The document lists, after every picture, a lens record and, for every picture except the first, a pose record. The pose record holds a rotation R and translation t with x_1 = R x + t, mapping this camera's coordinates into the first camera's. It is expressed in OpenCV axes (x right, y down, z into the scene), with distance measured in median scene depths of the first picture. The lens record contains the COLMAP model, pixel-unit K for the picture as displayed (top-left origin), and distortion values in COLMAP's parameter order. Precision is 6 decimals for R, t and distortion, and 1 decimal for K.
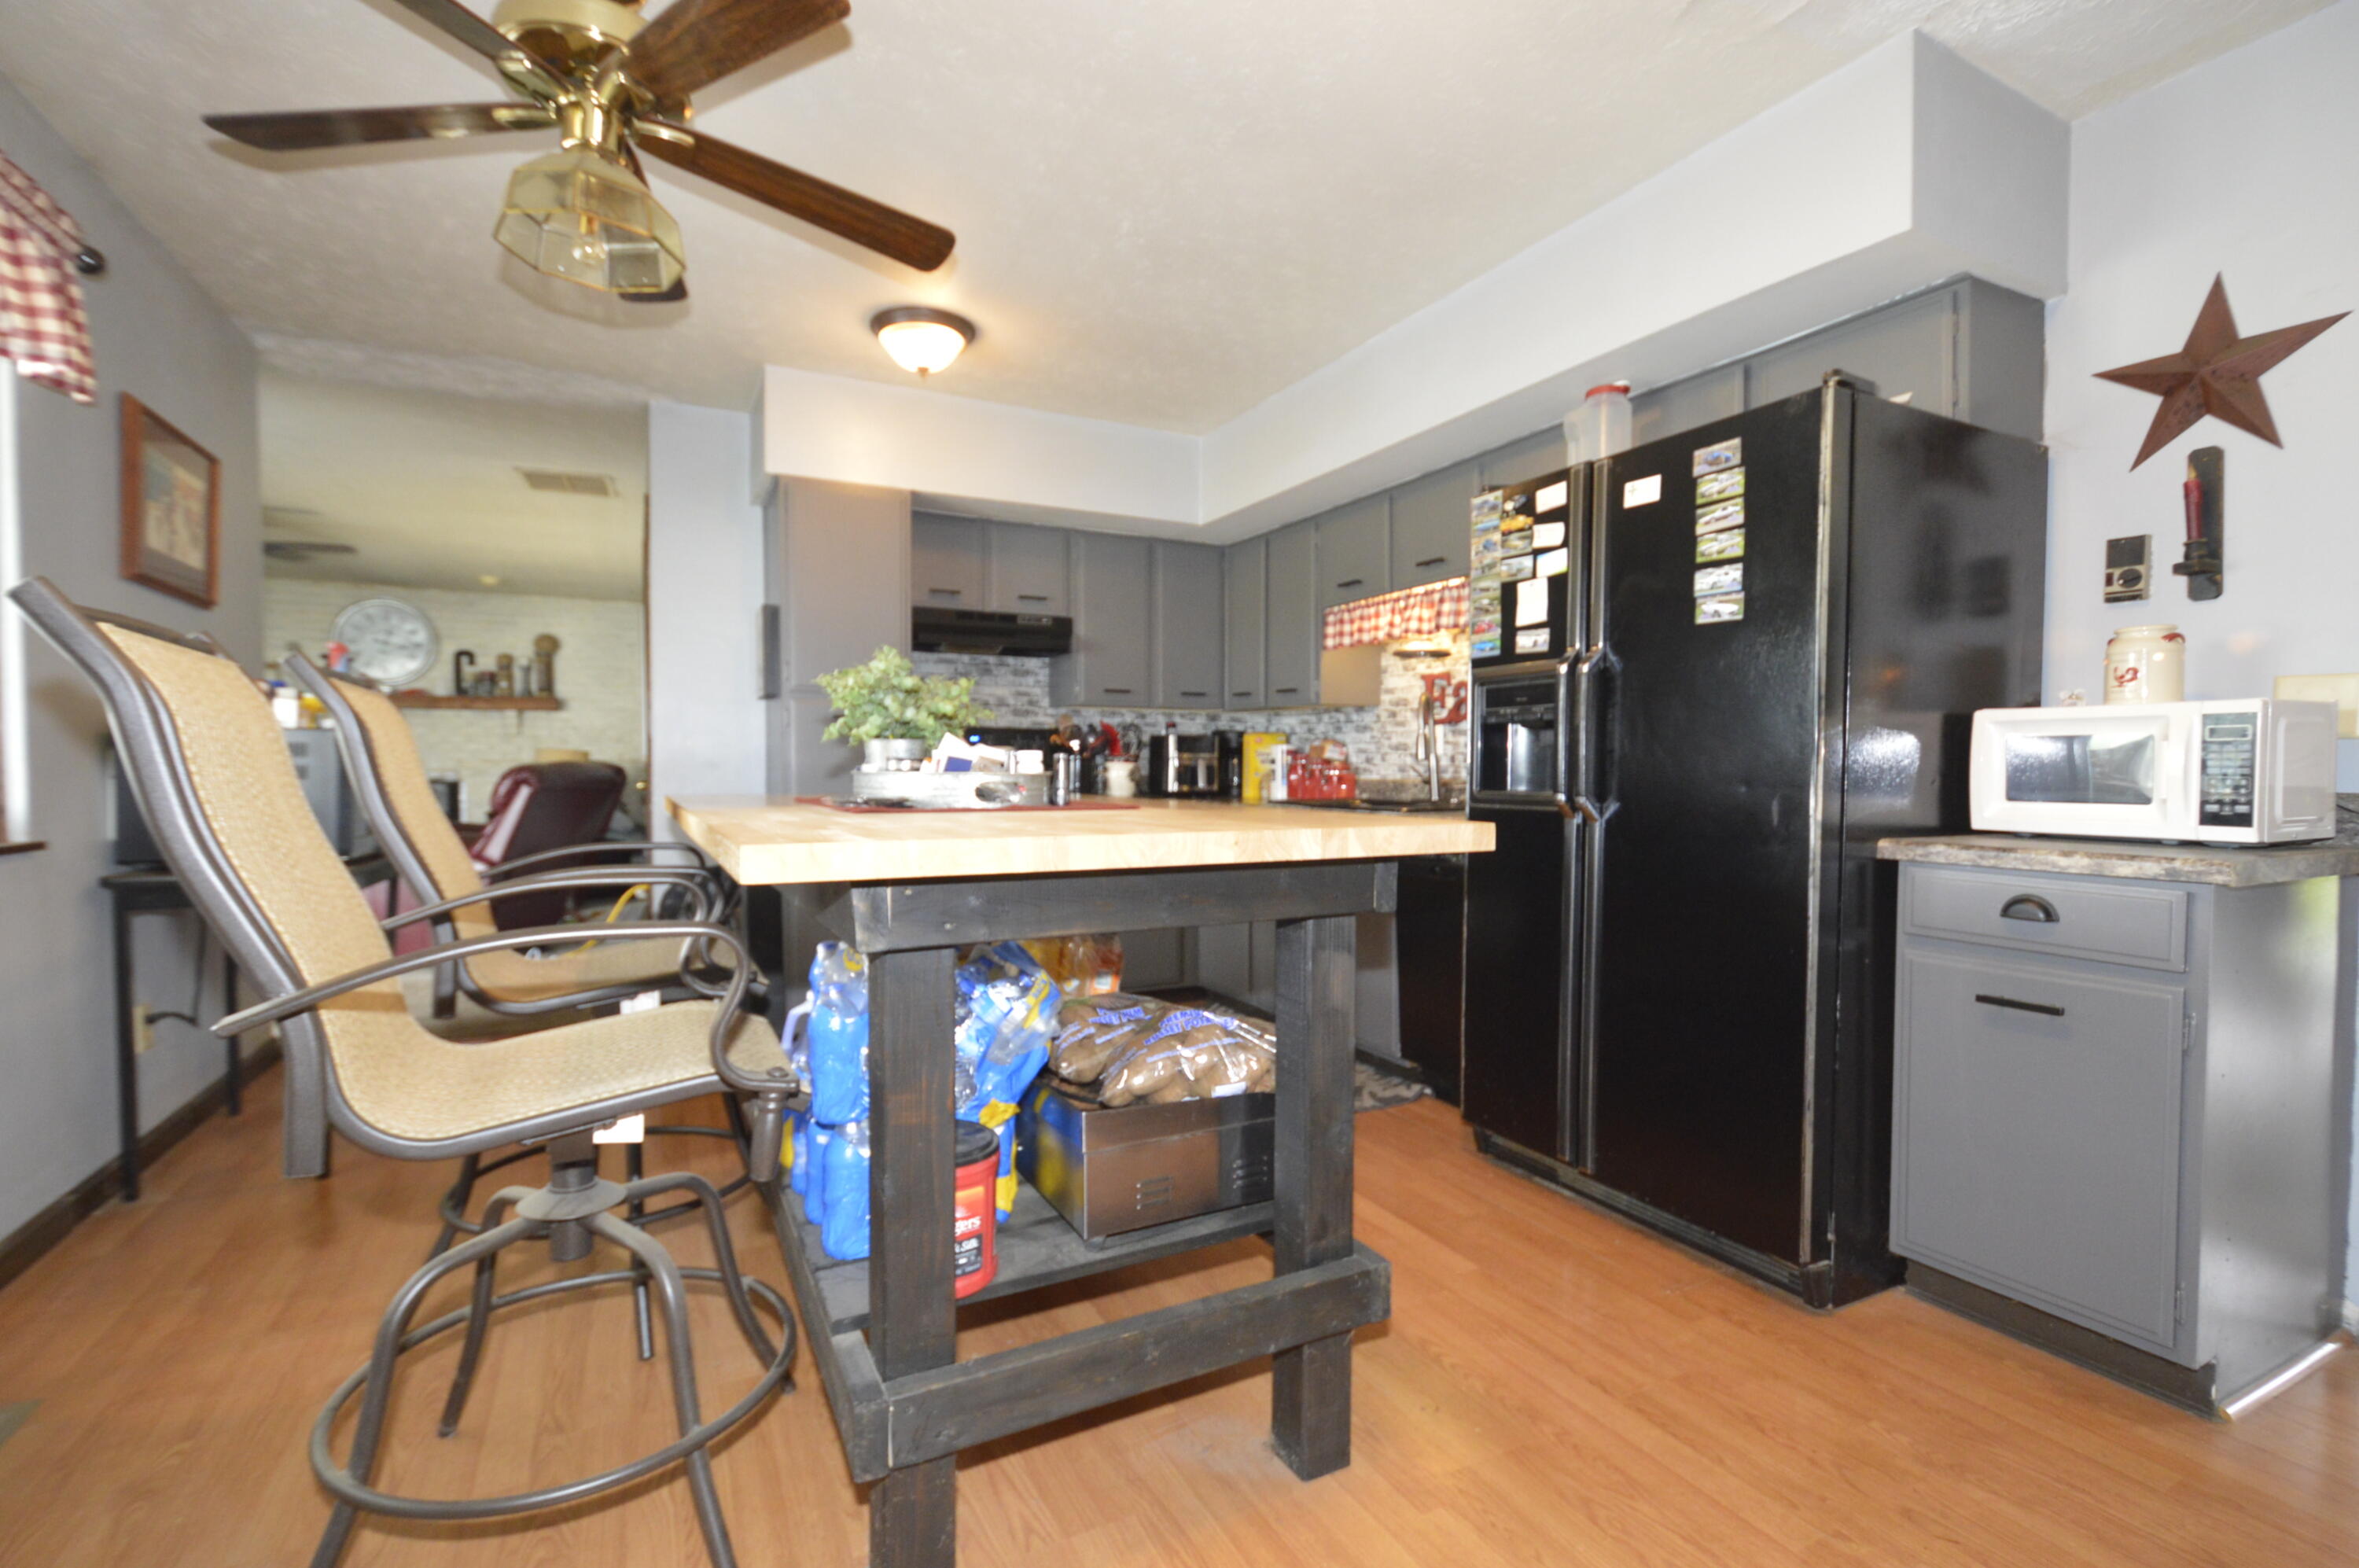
lens RADIAL K [[1062.3, 0, 1203.8], [0, 1062.3, 781.5], [0, 0, 1]] dist [0.014779, -0.012394]
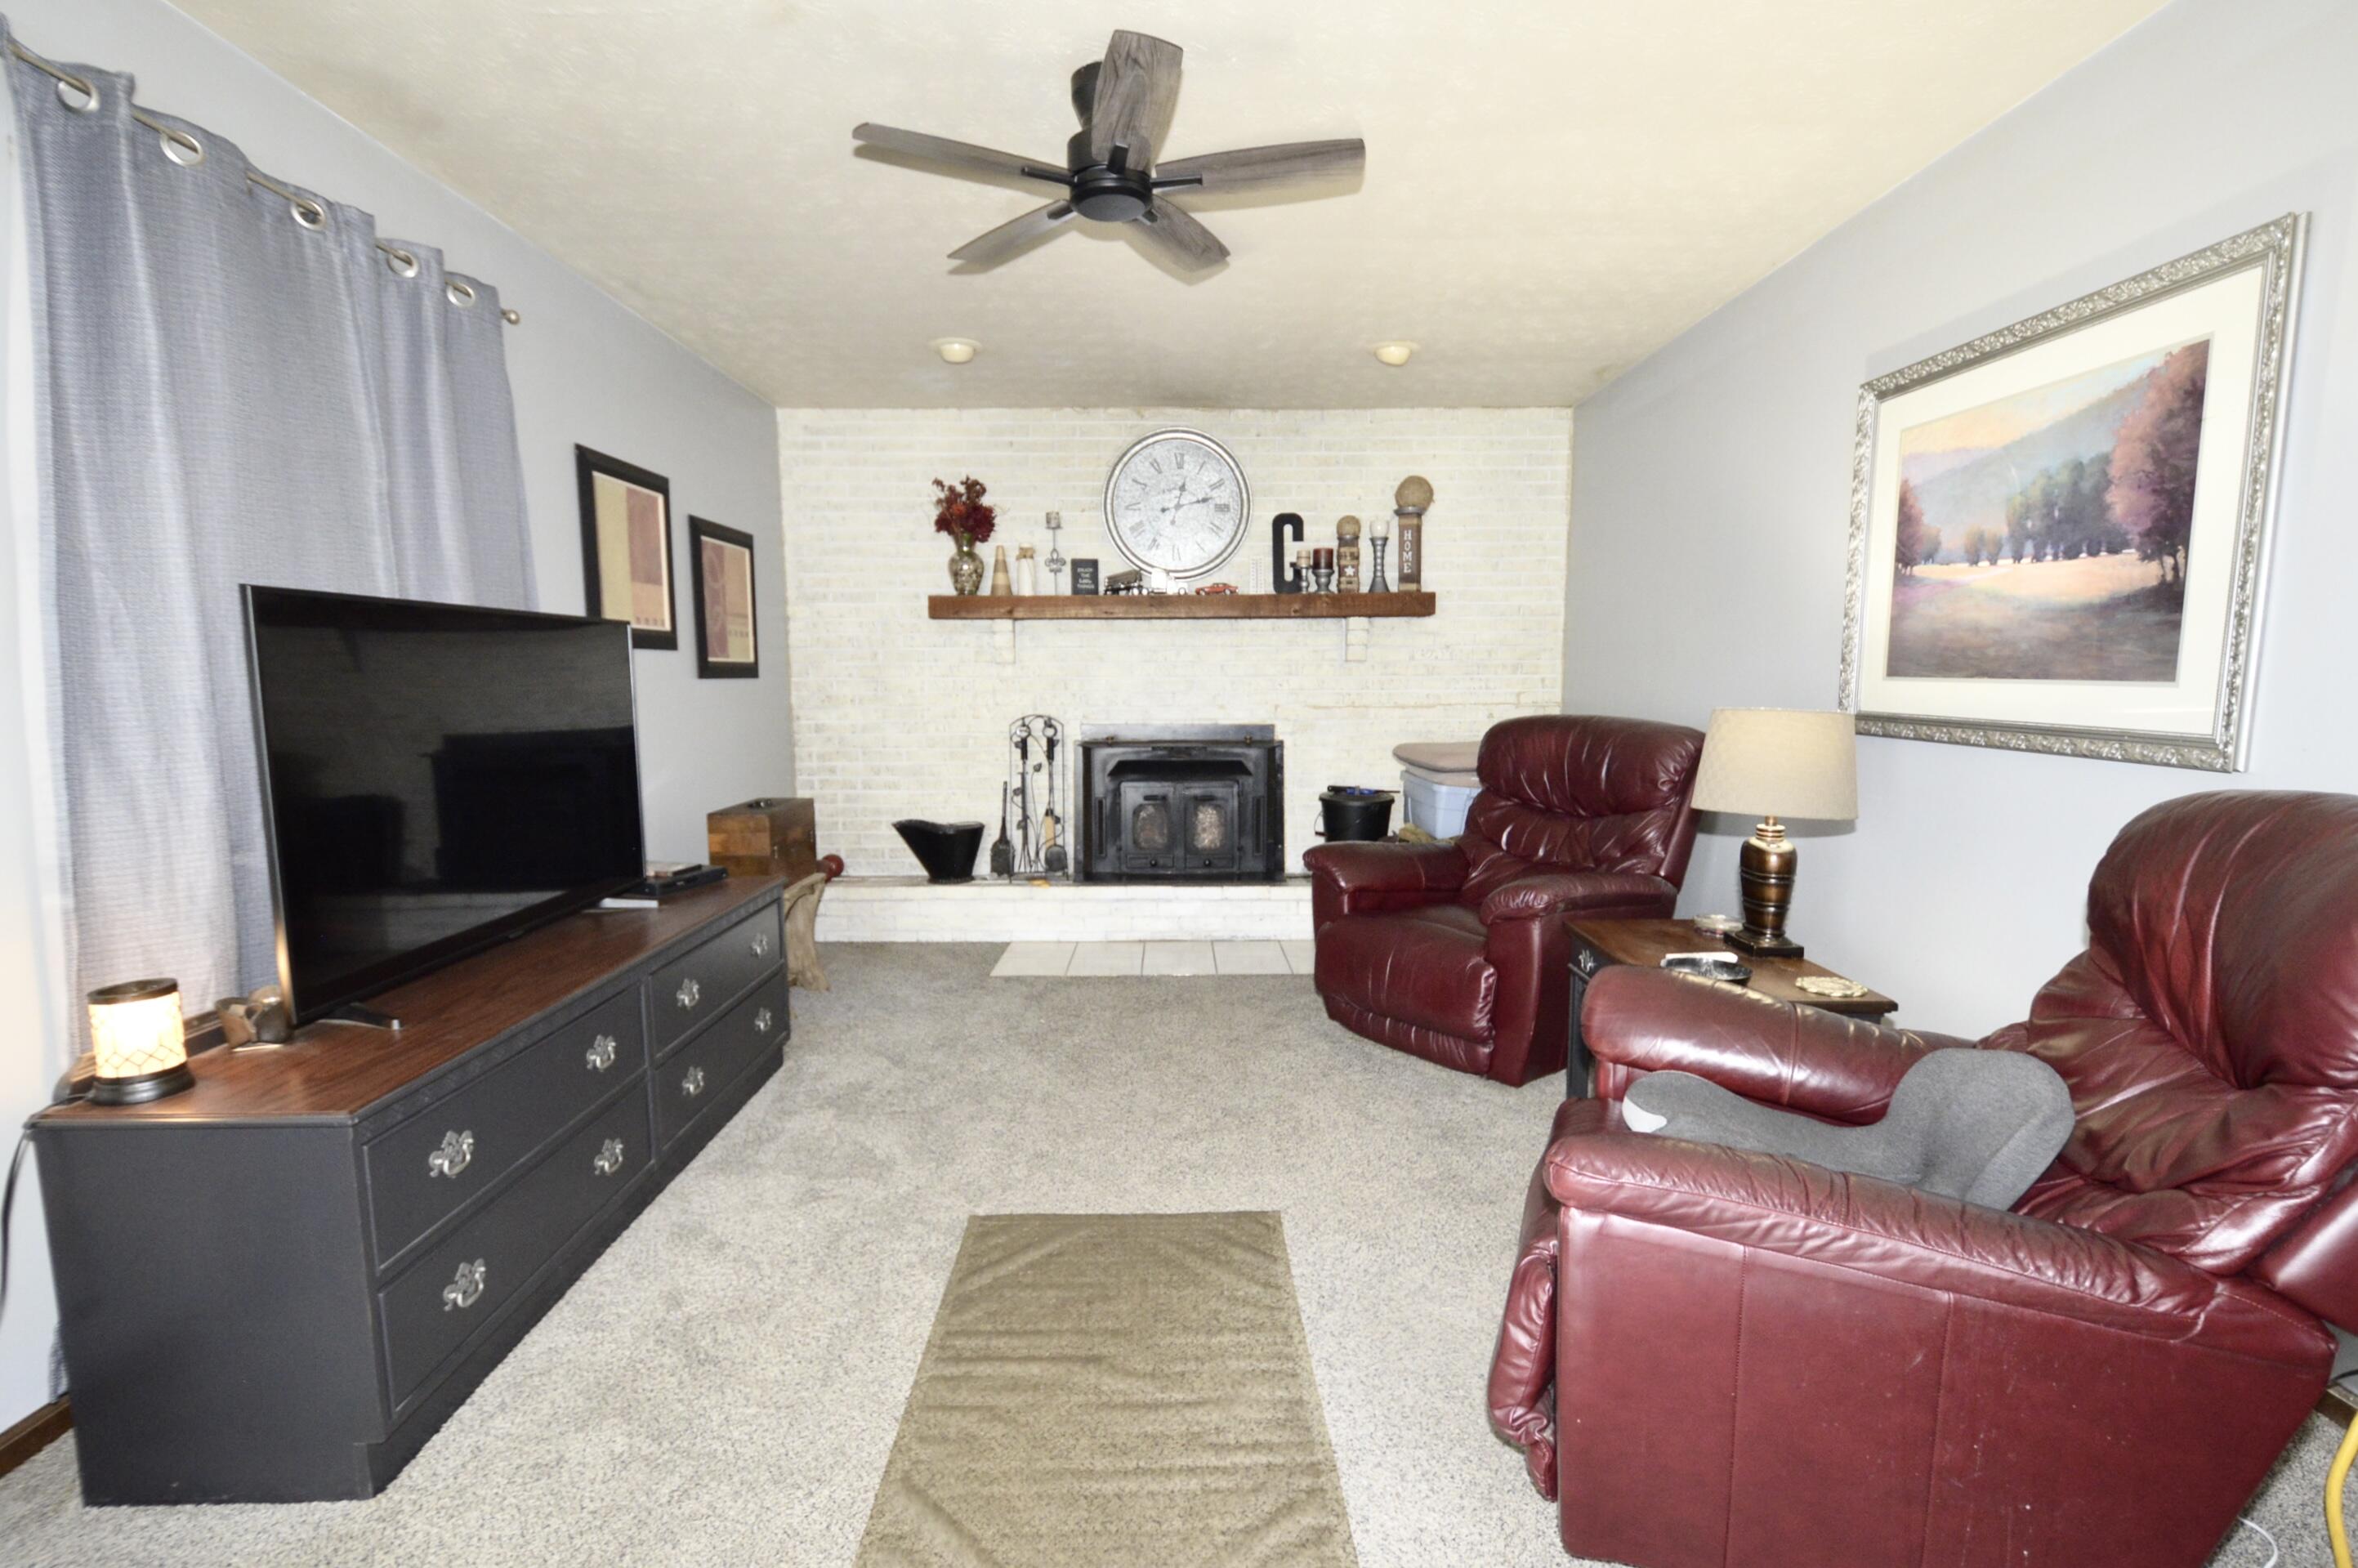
lens RADIAL K [[1055.4, 0, 1178.1], [0, 1055.4, 805.6], [0, 0, 1]] dist [0.011794, -0.008069]
pose [[0.886659, 0.052268, -0.459460, -0.841416], [0.000678, 0.993444, 0.114322, -0.056466], [0.462423, -0.101676, 0.880810, 0.804763]]
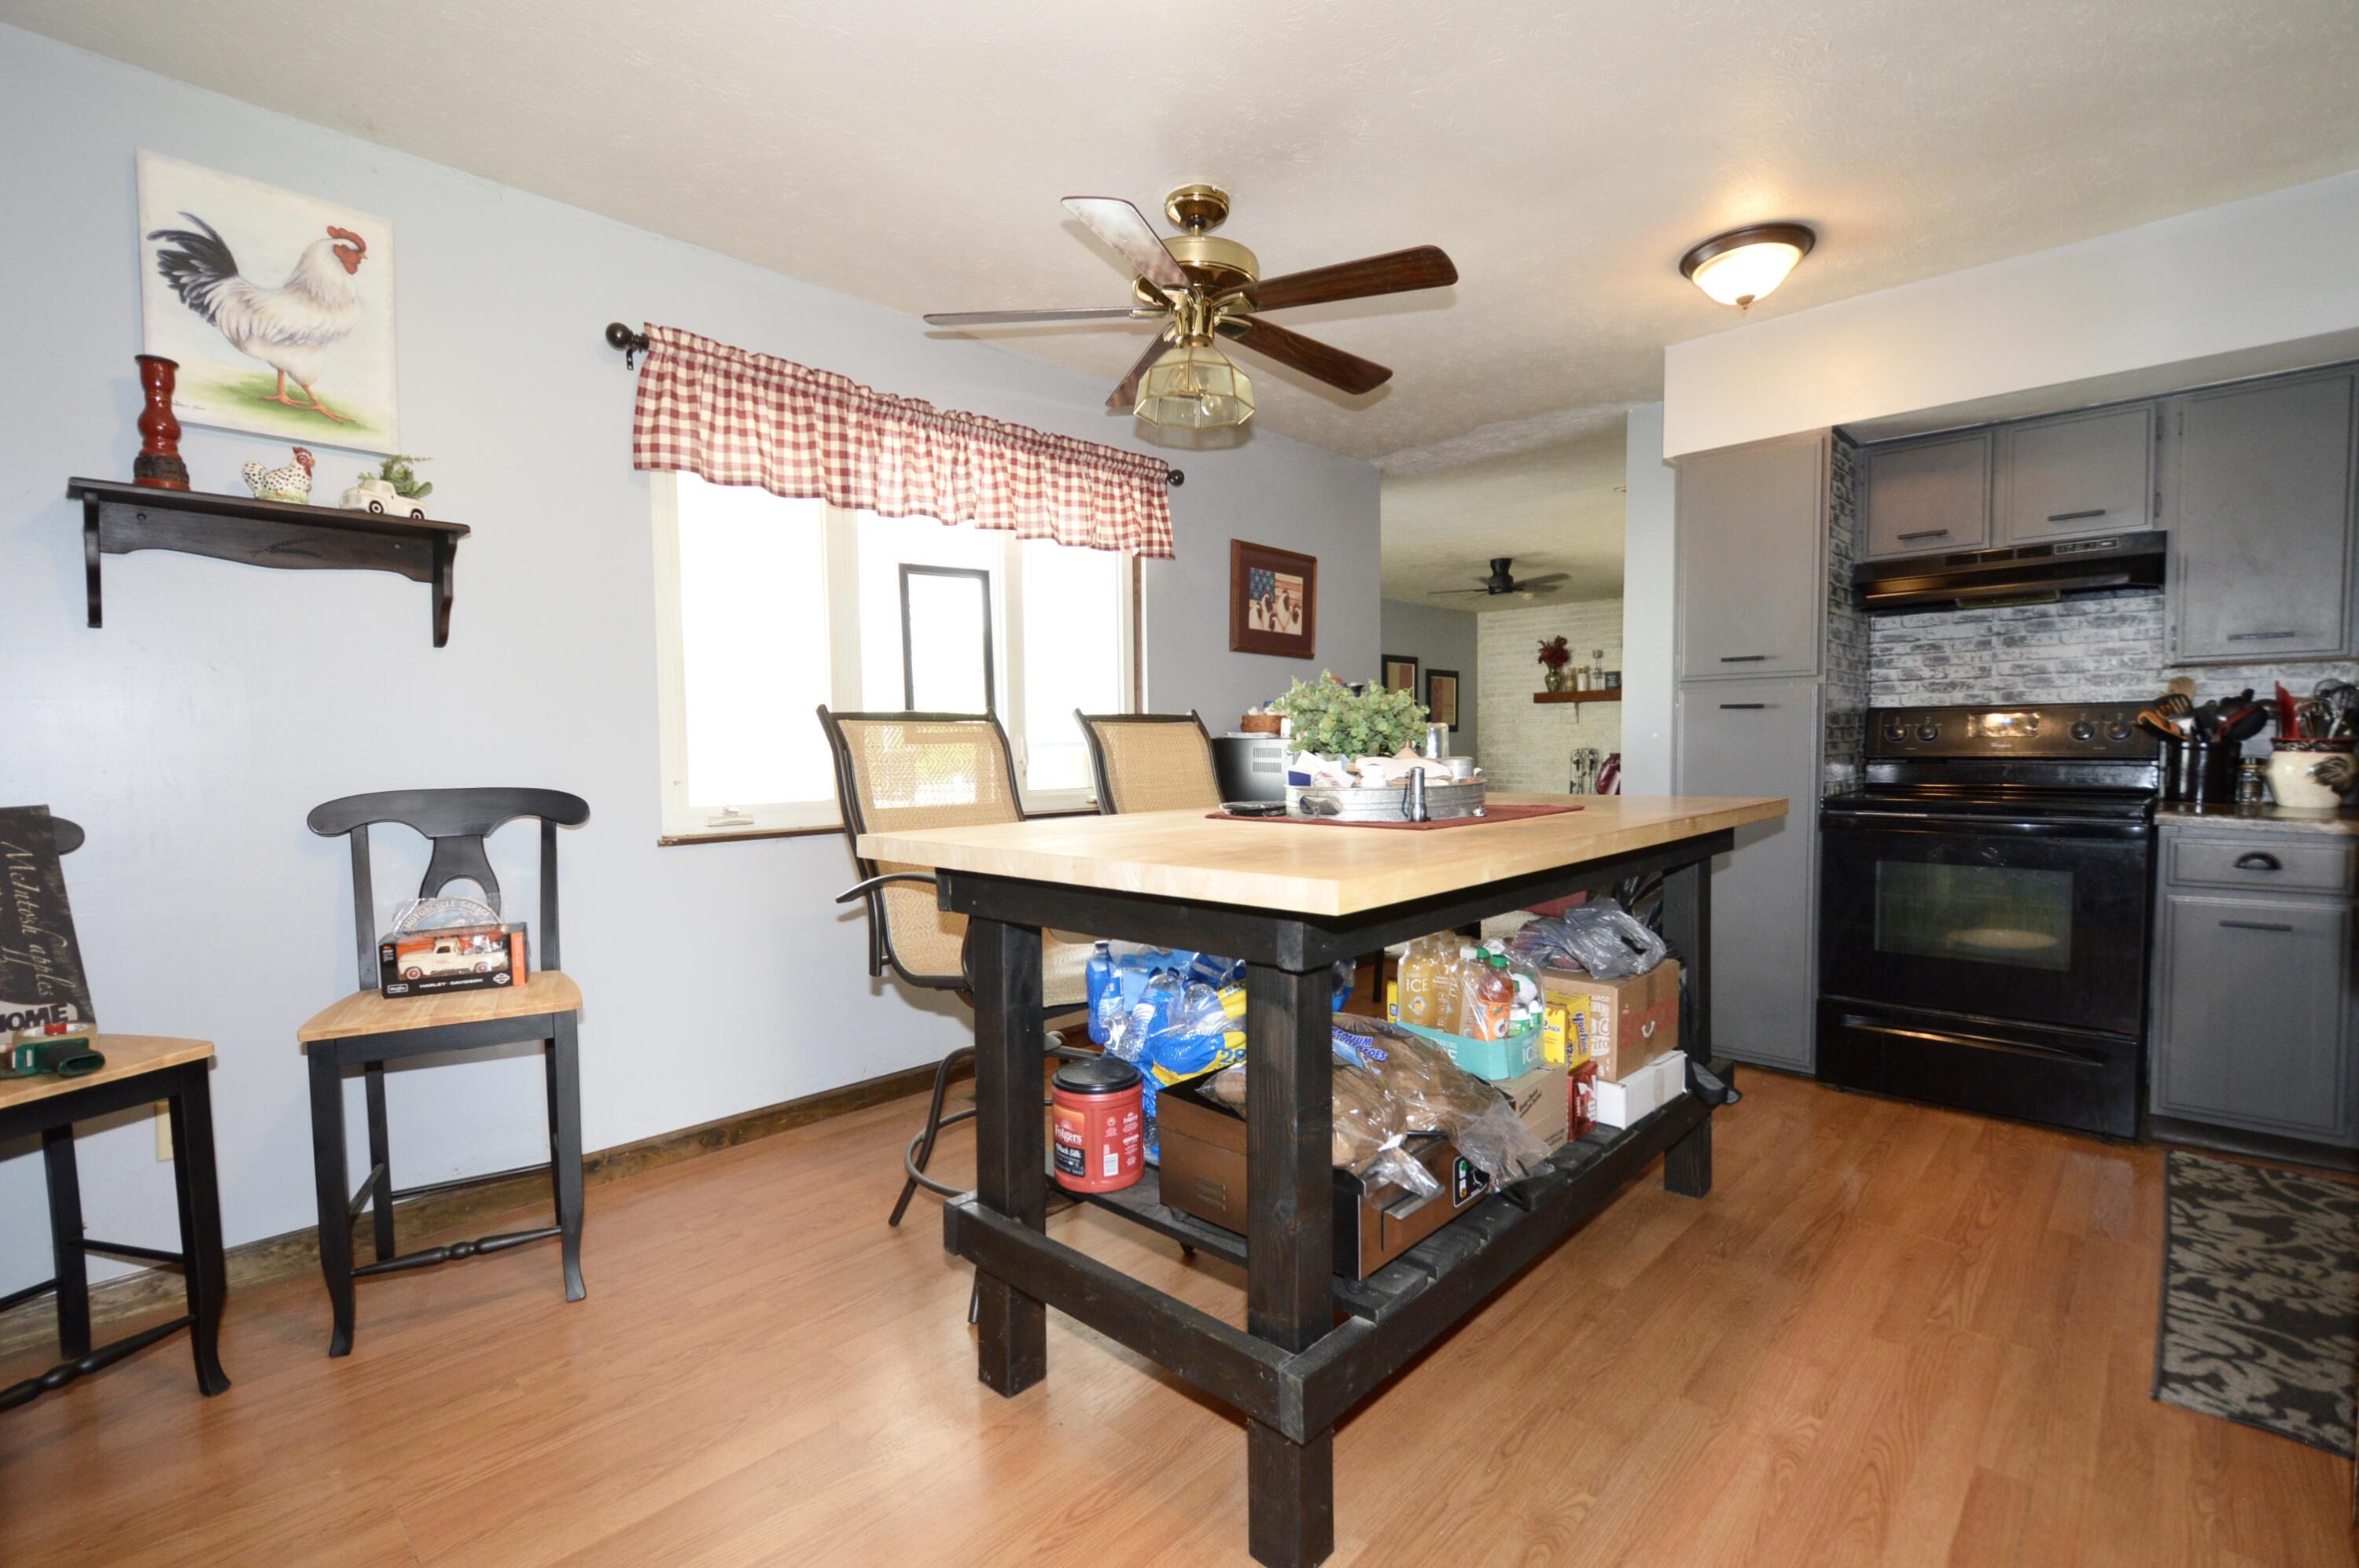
lens RADIAL K [[1055.9, 0, 1178.6], [0, 1055.9, 805.7], [0, 0, 1]] dist [0.011794, -0.008069]
pose [[0.310279, 0.049515, -0.949355, 0.323751], [-0.002485, 0.998681, 0.051275, -0.018096], [0.950642, -0.013551, 0.309993, 0.228747]]
